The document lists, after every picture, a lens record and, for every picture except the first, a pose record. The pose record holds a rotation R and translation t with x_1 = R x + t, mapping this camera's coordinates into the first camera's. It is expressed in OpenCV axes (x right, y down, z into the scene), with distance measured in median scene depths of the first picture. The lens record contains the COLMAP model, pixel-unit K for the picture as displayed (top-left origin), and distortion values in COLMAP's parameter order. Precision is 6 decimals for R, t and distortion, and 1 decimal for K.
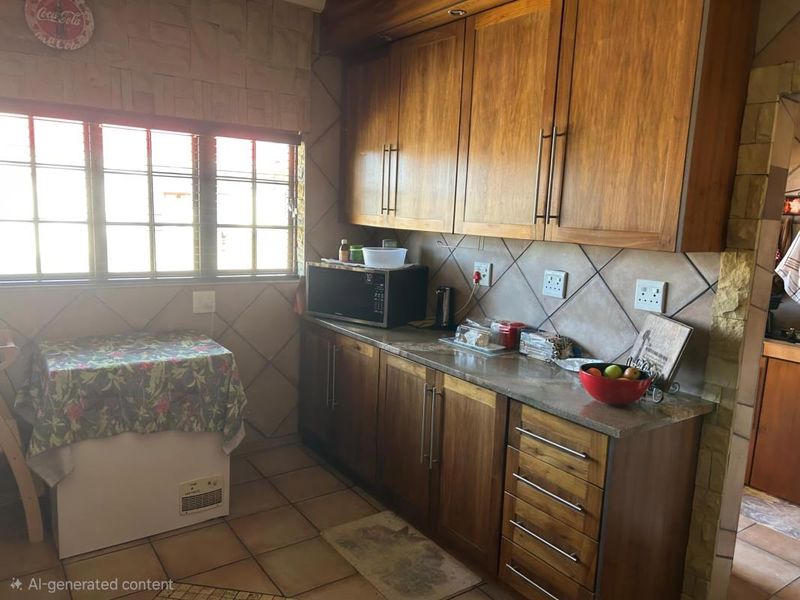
lens RADIAL K [[598.2, 0, 400.4], [0, 598.2, 309.1], [0, 0, 1]] dist [-0.004550, -0.008018]
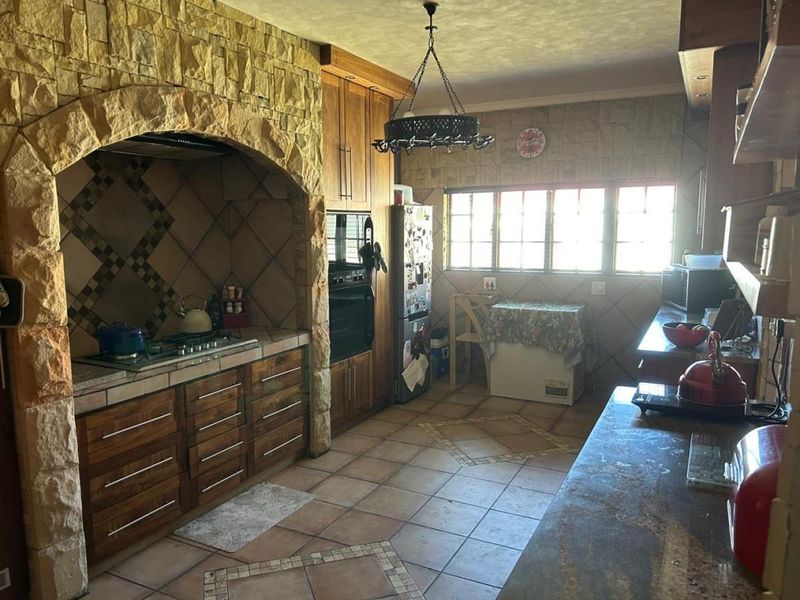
lens RADIAL K [[598.2, 0, 400.4], [0, 598.2, 309.1], [0, 0, 1]] dist [-0.004550, -0.008018]
pose [[0.452873, 0.075592, -0.888364, 1.081736], [-0.111082, 0.993419, 0.027904, 0.072905], [0.884628, 0.086044, 0.458290, -0.291113]]
